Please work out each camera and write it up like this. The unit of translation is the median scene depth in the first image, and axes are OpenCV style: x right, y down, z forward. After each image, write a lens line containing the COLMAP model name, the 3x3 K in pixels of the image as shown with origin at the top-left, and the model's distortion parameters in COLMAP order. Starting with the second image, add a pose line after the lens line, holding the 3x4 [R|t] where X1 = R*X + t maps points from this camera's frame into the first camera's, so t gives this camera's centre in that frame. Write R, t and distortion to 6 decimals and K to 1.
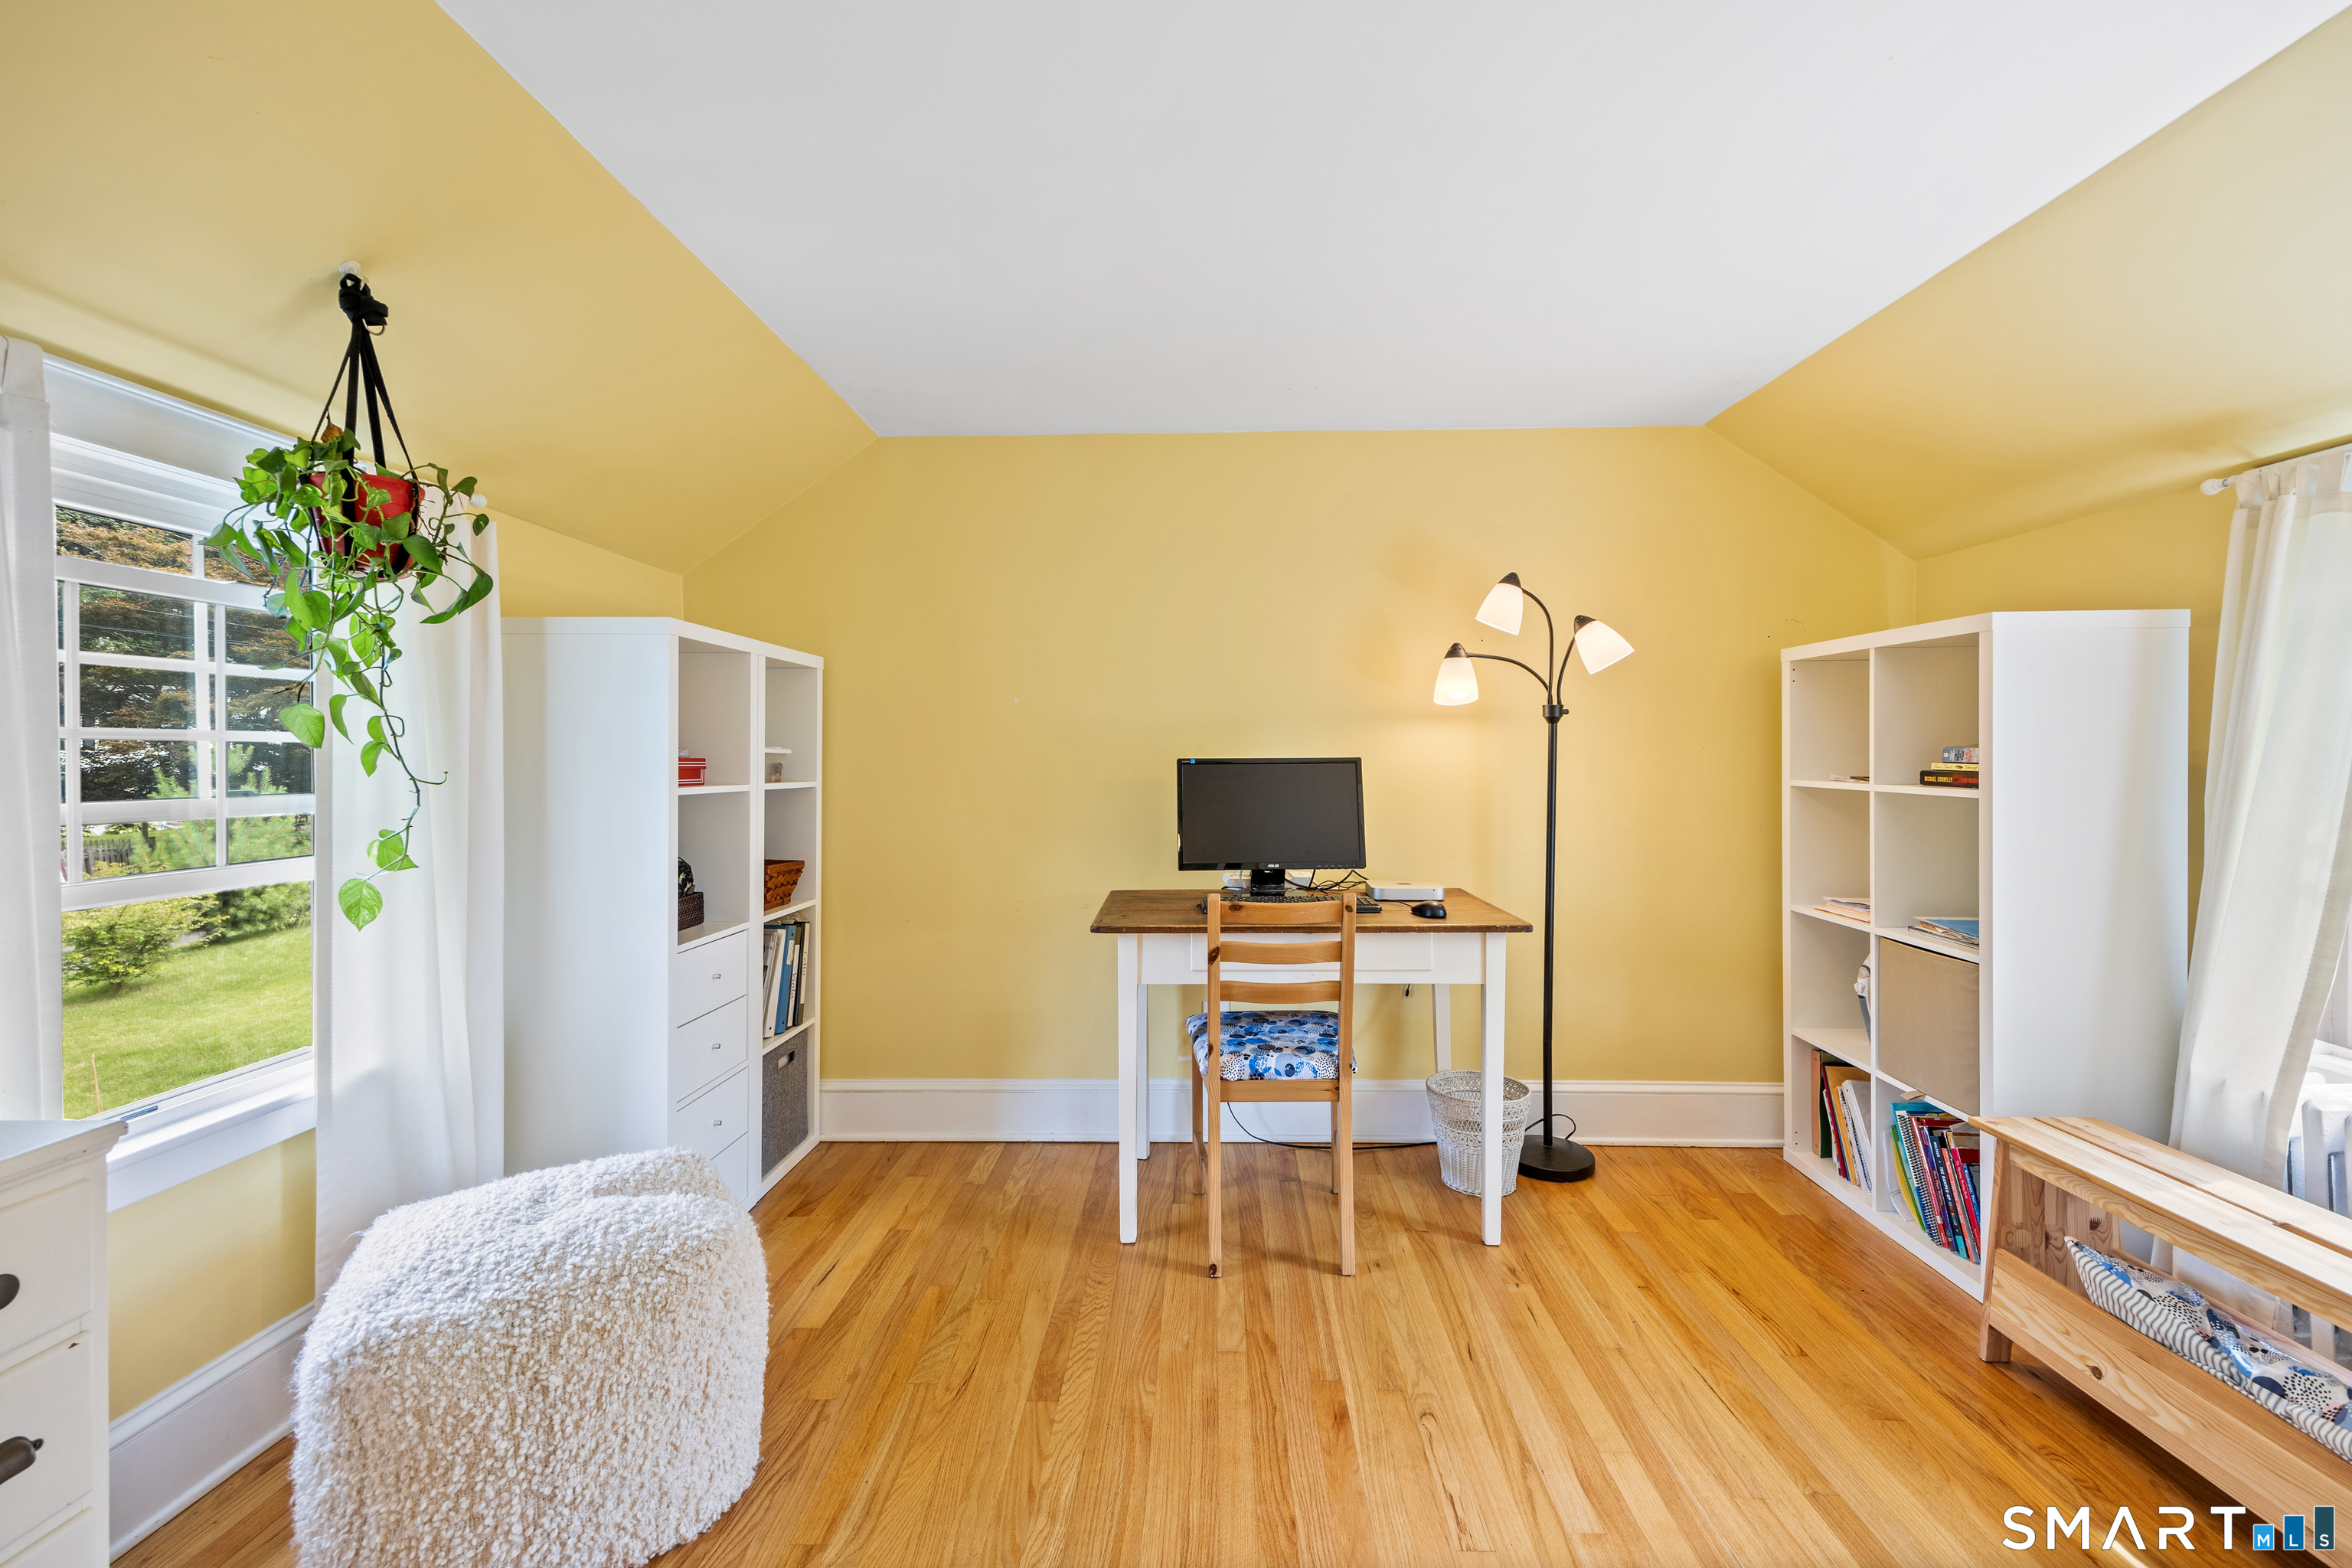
lens RADIAL K [[960.9, 0, 1165.1], [0, 960.9, 777.8], [0, 0, 1]] dist [-0.000295, -0.000341]
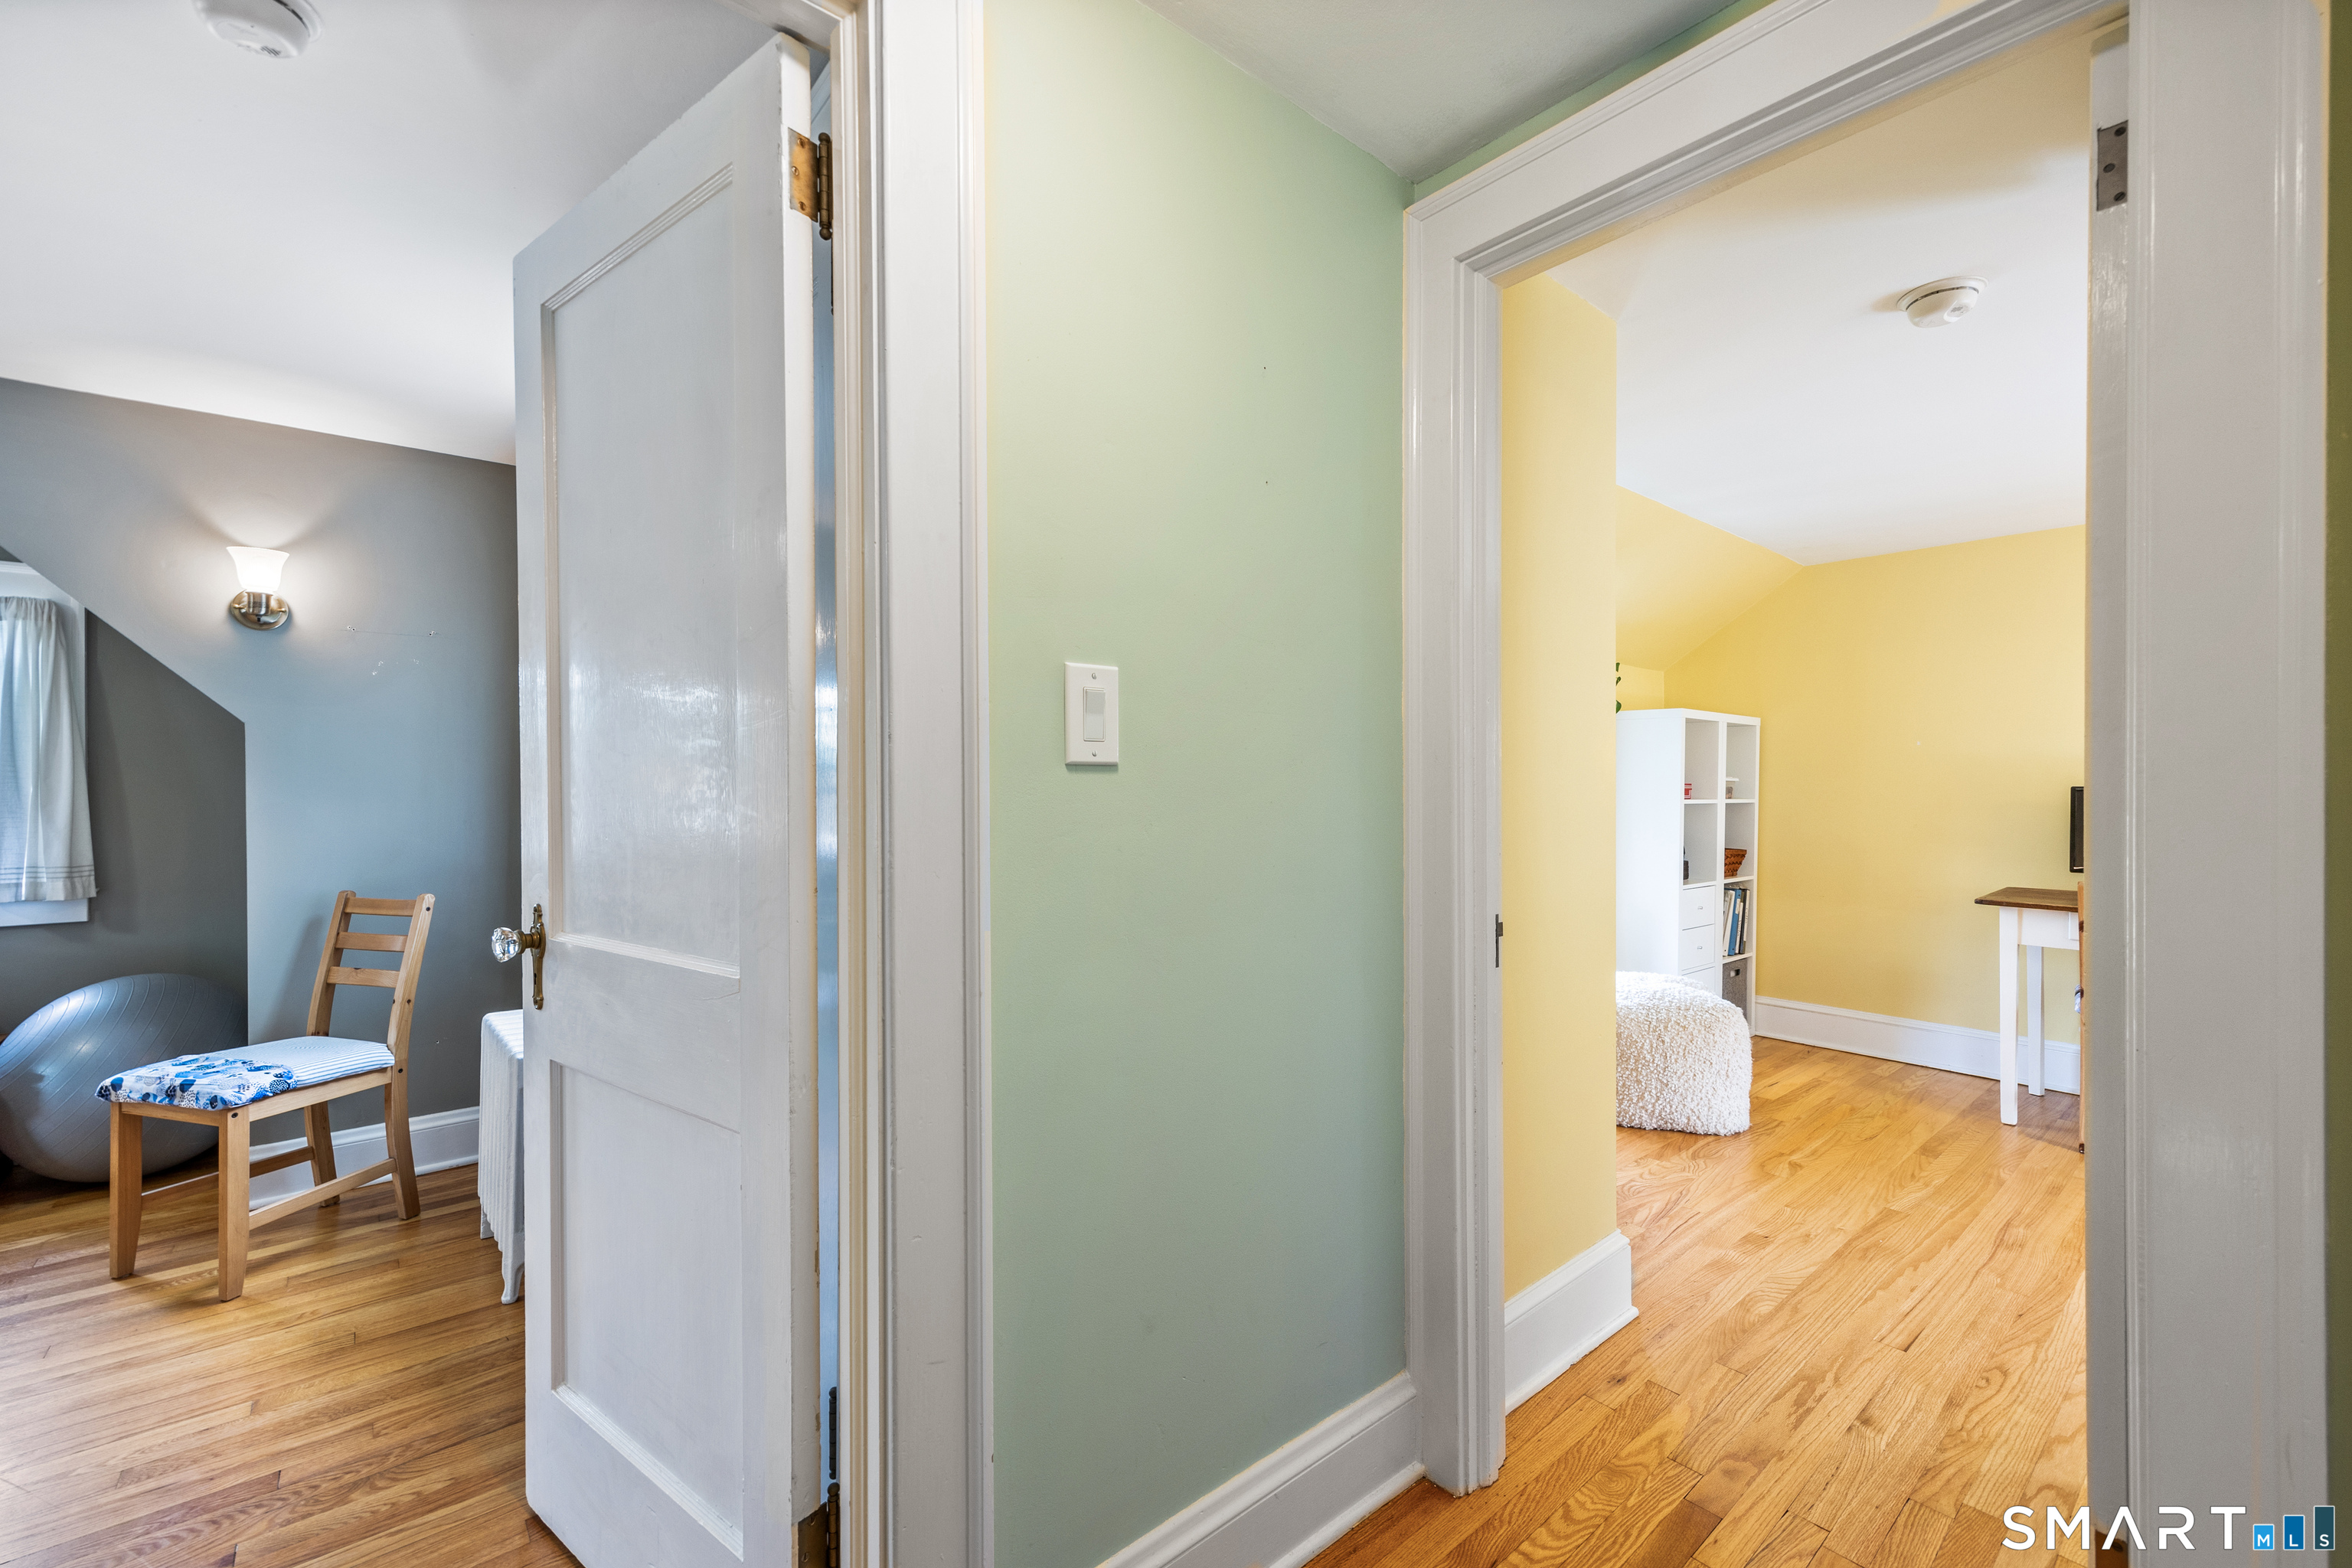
lens RADIAL K [[960.9, 0, 1165.1], [0, 960.9, 777.8], [0, 0, 1]] dist [-0.000295, -0.000341]
pose [[0.669765, 0.002366, -0.742570, 0.173104], [-0.020518, 0.999672, -0.015321, 0.015021], [0.742290, 0.025498, 0.669594, -0.863411]]
